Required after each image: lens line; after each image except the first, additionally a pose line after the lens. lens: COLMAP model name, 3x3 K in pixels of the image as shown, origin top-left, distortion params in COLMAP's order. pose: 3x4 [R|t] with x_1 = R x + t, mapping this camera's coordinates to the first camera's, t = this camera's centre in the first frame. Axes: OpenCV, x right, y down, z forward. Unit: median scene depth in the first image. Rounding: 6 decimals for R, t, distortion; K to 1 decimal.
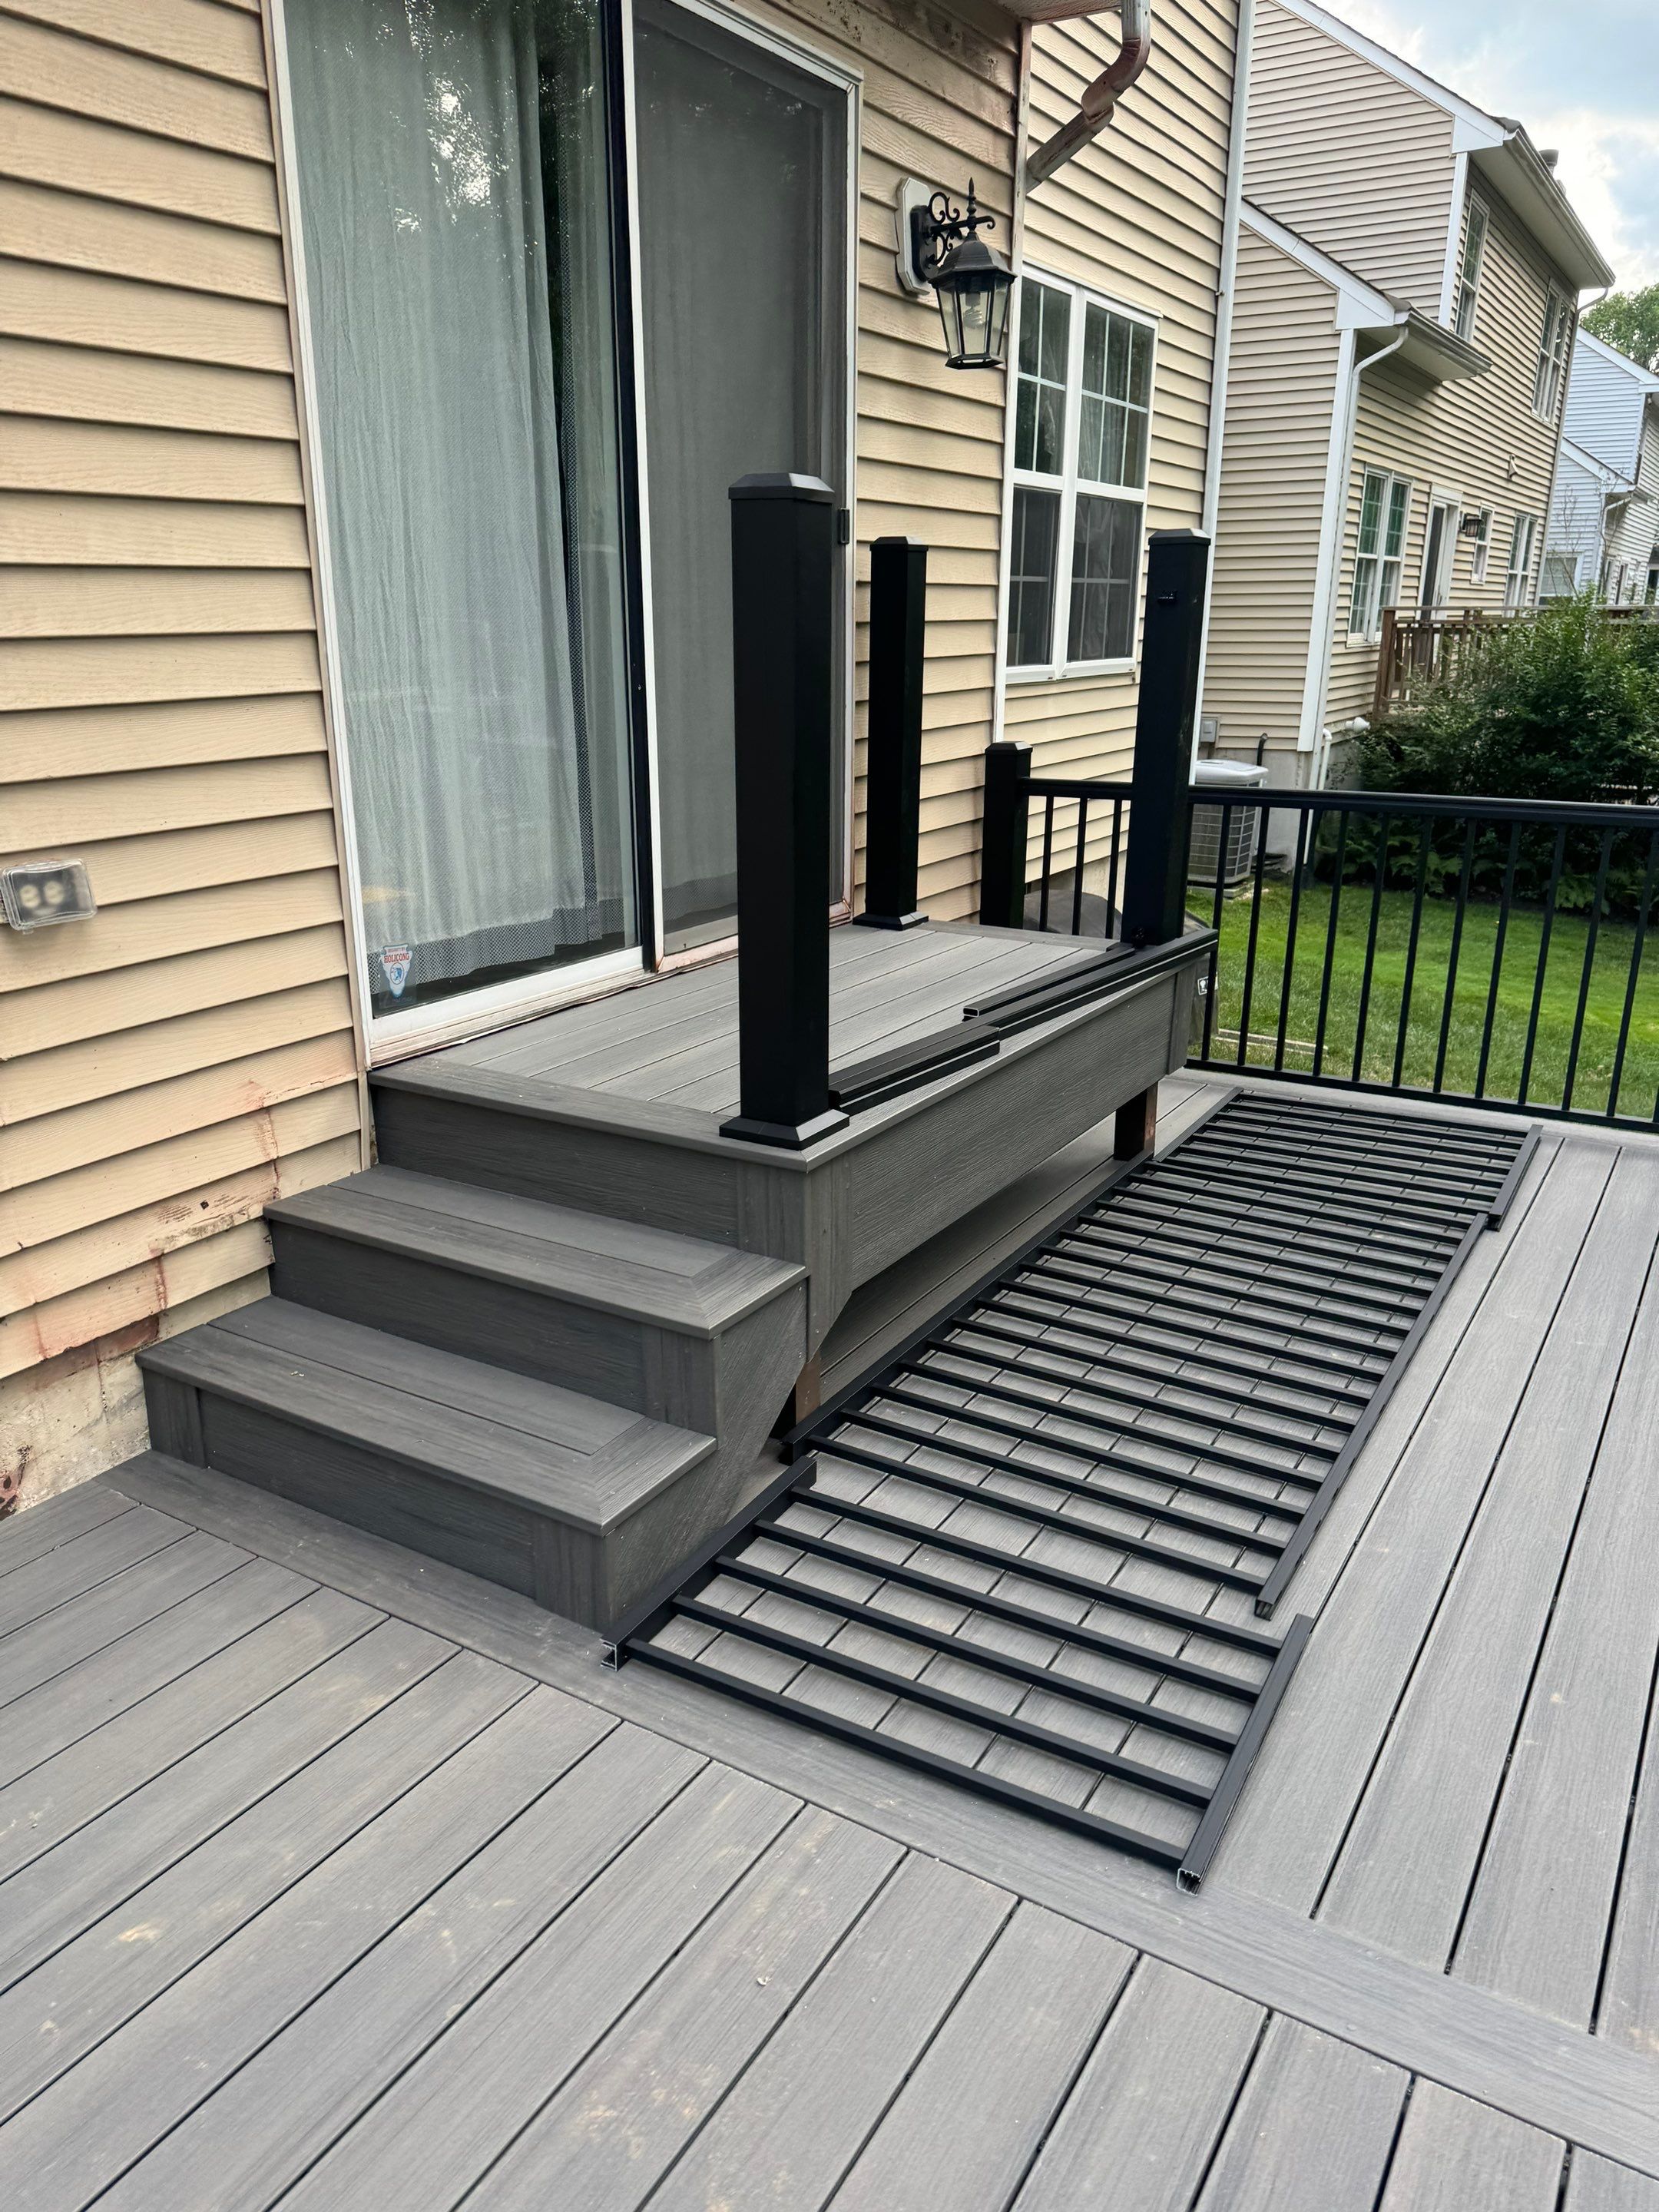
lens RADIAL K [[1570.1, 0, 817.2], [0, 1570.1, 1112.7], [0, 0, 1]] dist [0.012064, -0.003520]
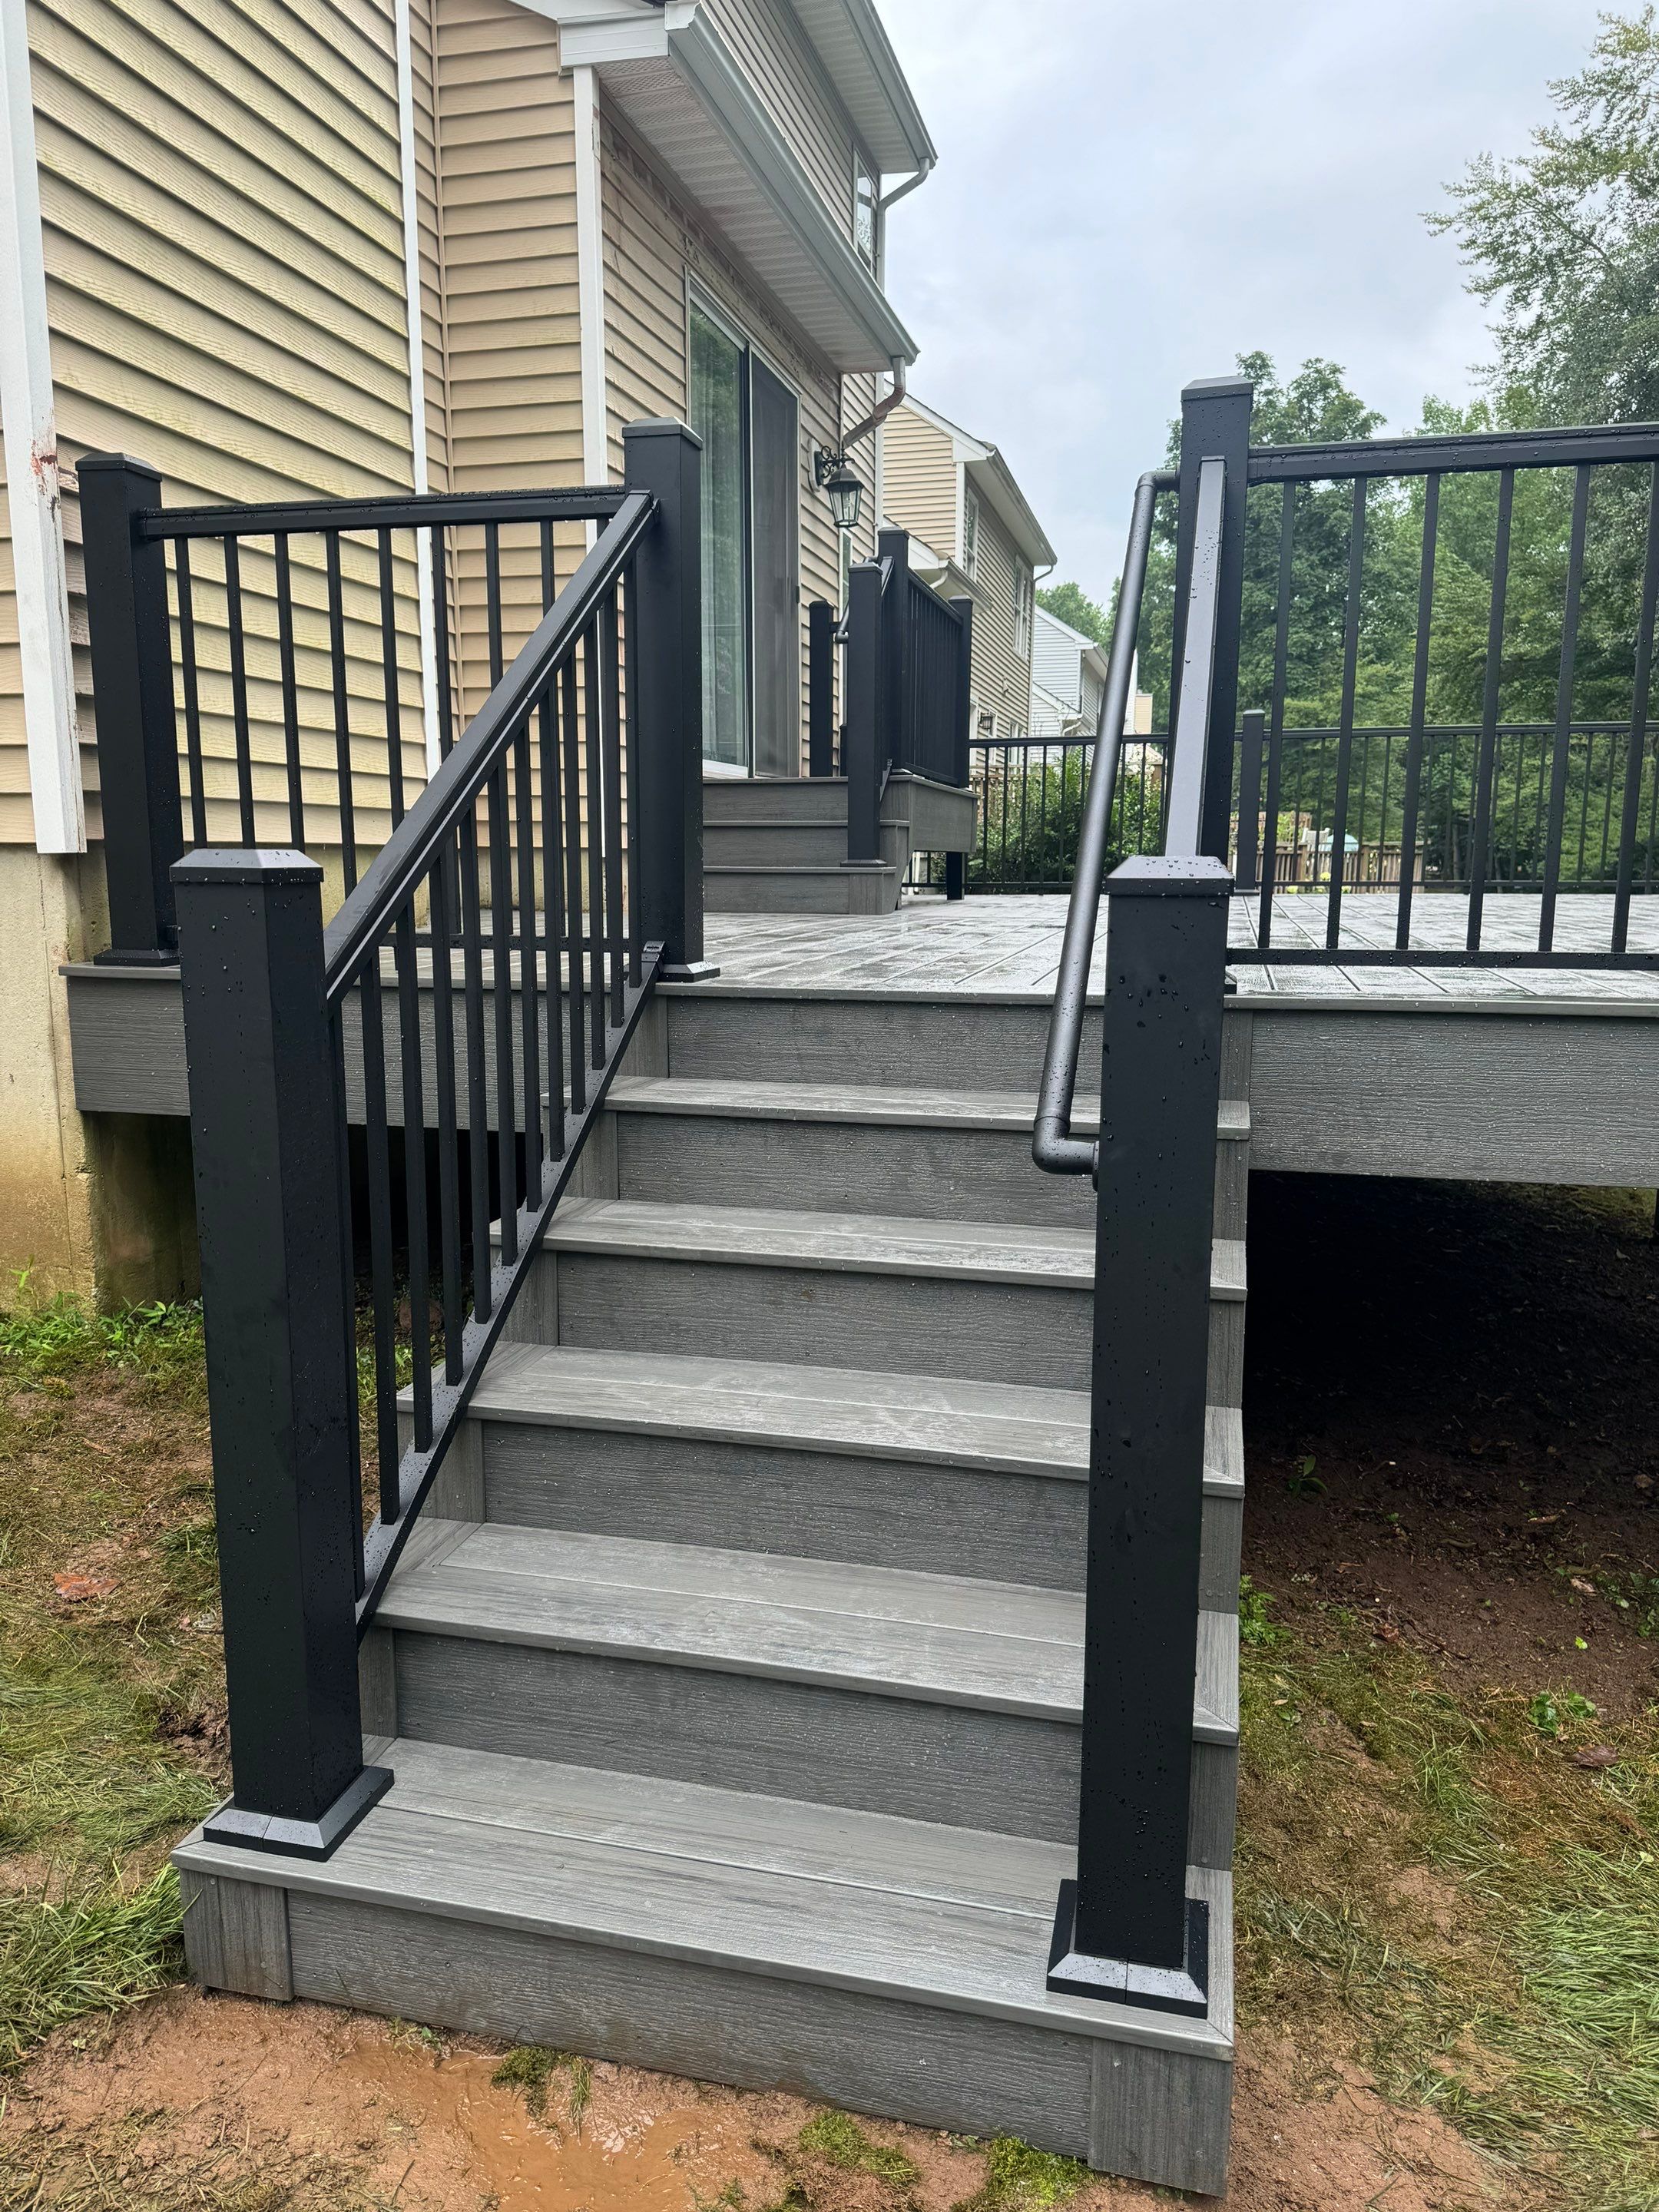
lens RADIAL K [[1571.2, 0, 815.9], [0, 1571.2, 1103.8], [0, 0, 1]] dist [0.008412, -0.007634]
pose [[0.956400, -0.043175, 0.288852, -0.582851], [0.086181, 0.986694, -0.137869, 0.573698], [-0.279056, 0.156752, 0.947395, -0.850644]]
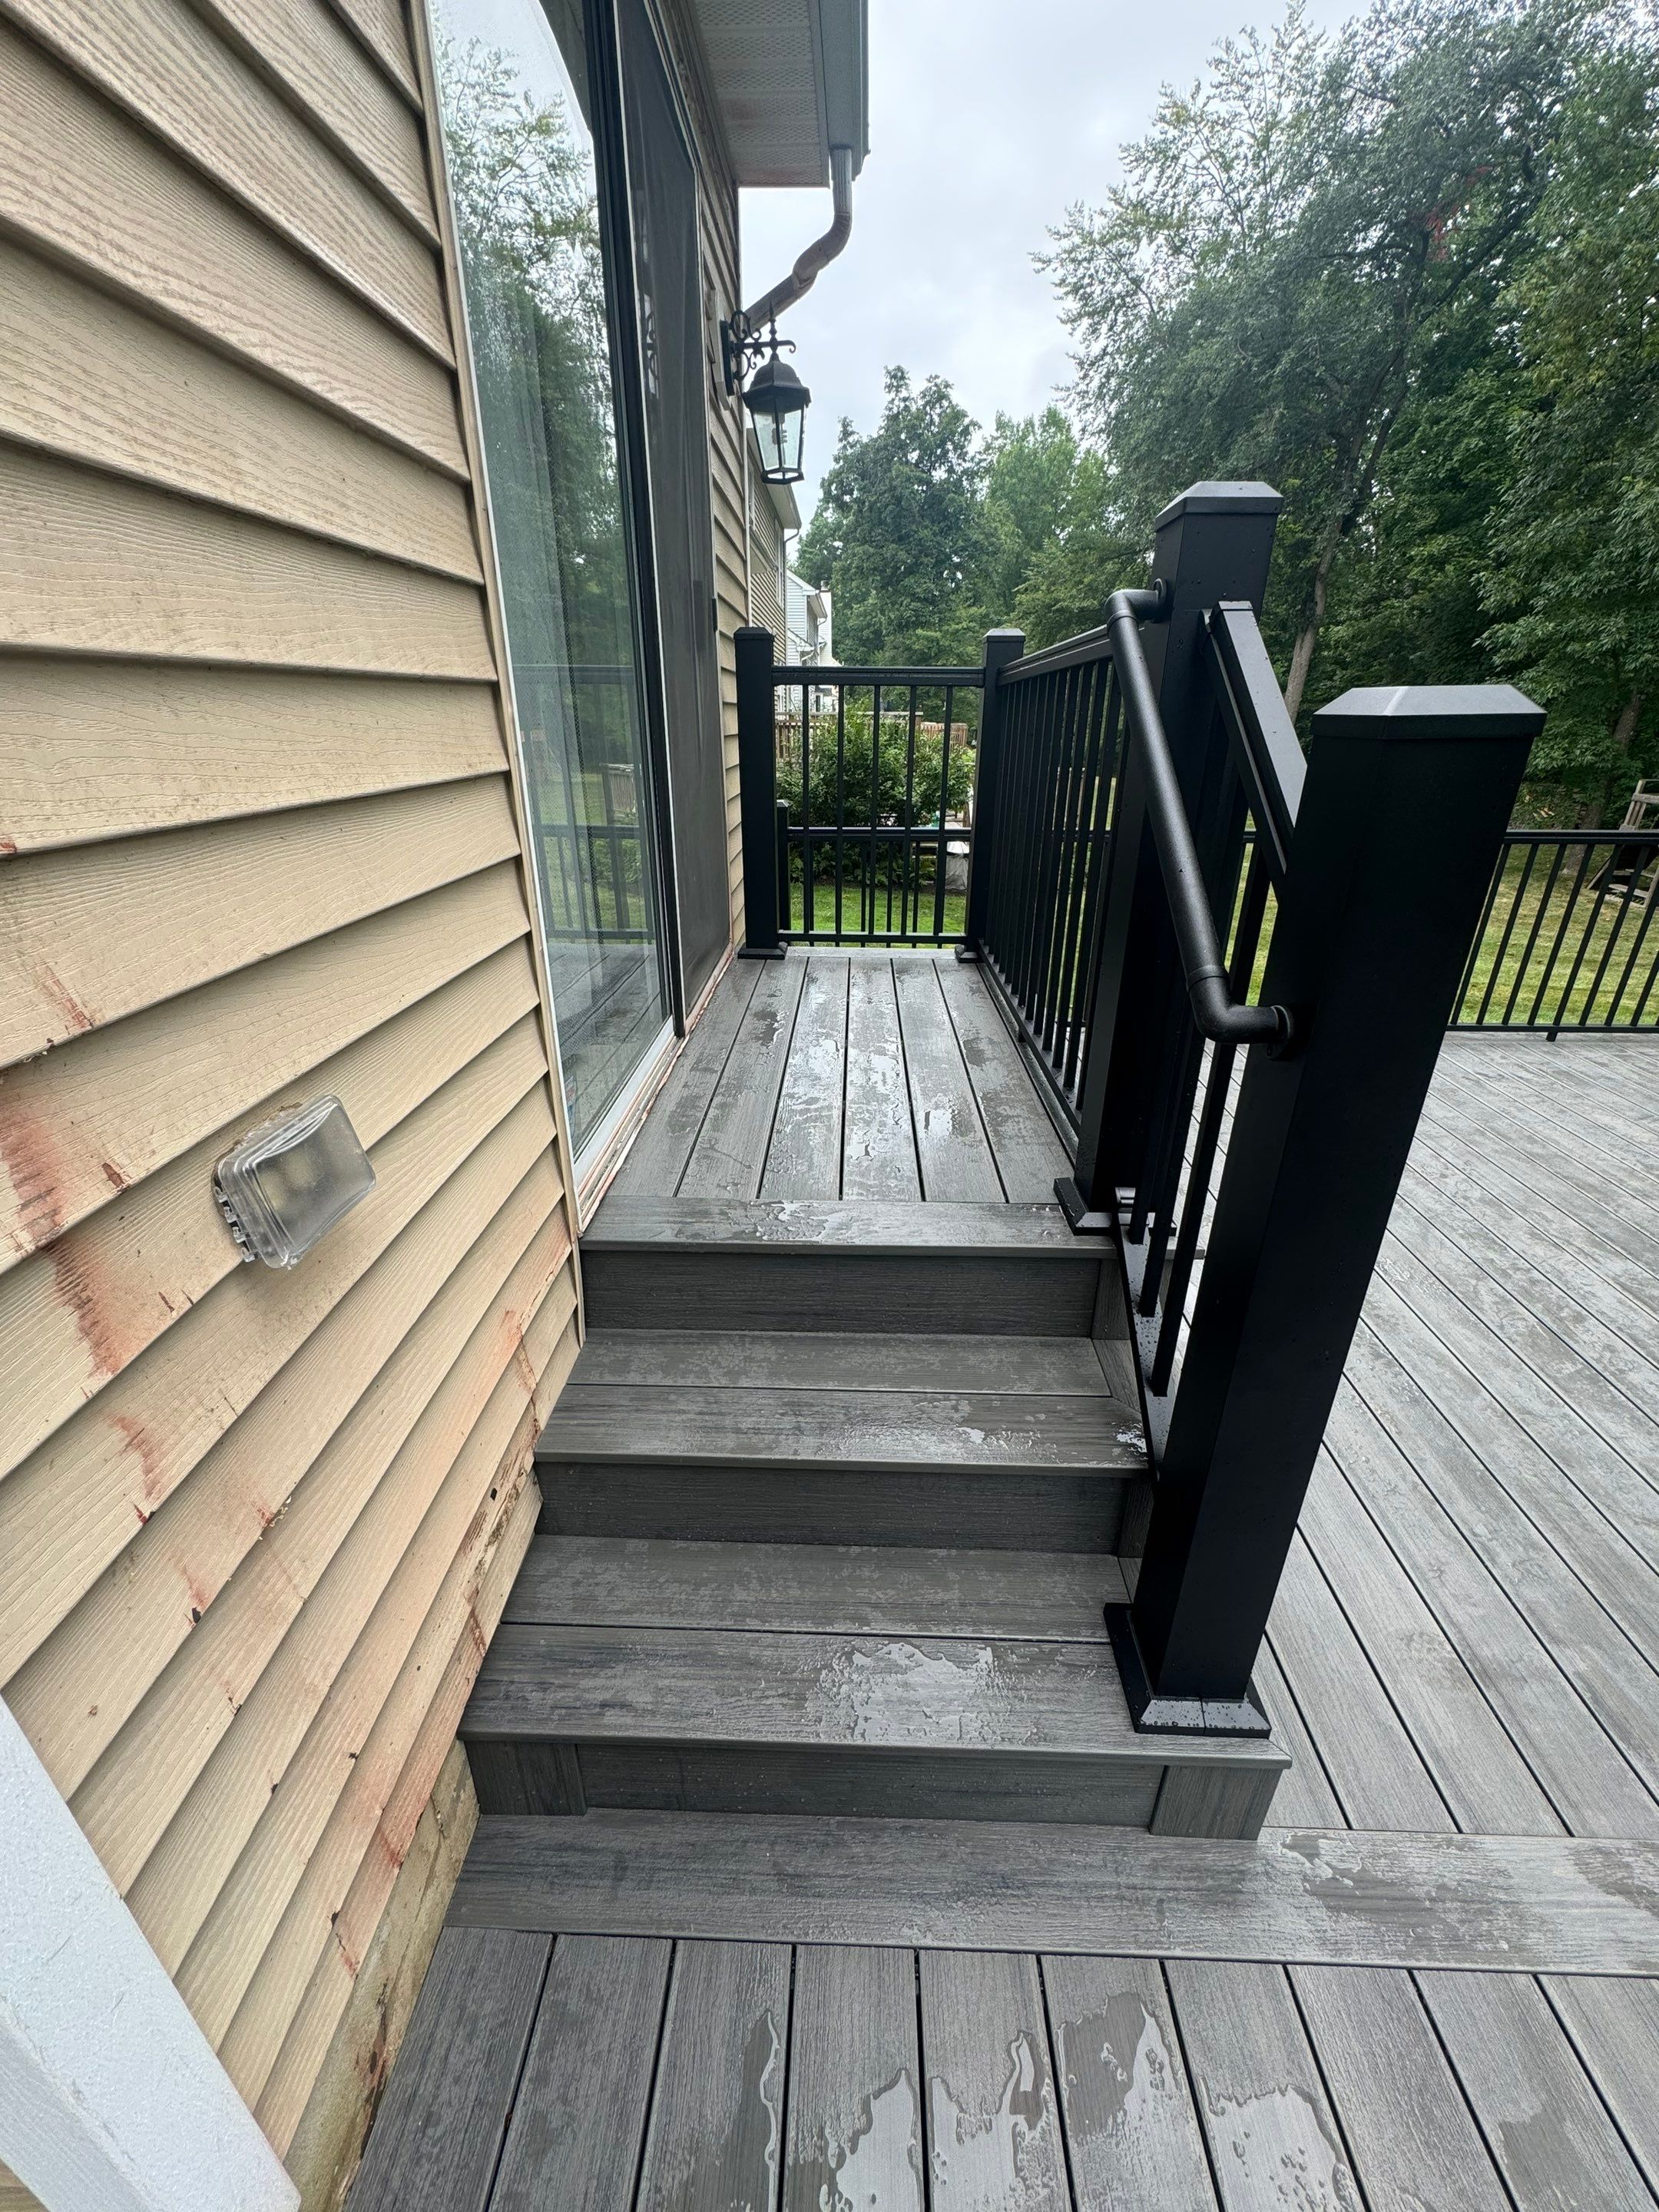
lens RADIAL K [[879.8, 0, 831.7], [0, 879.8, 1107.0], [0, 0, 1]] dist [-0.003929, 0.000448]
pose [[0.867311, -0.198315, 0.456555, -0.269003], [0.148629, 0.978542, 0.142704, -0.102346], [-0.475059, -0.055911, 0.878176, 0.381985]]
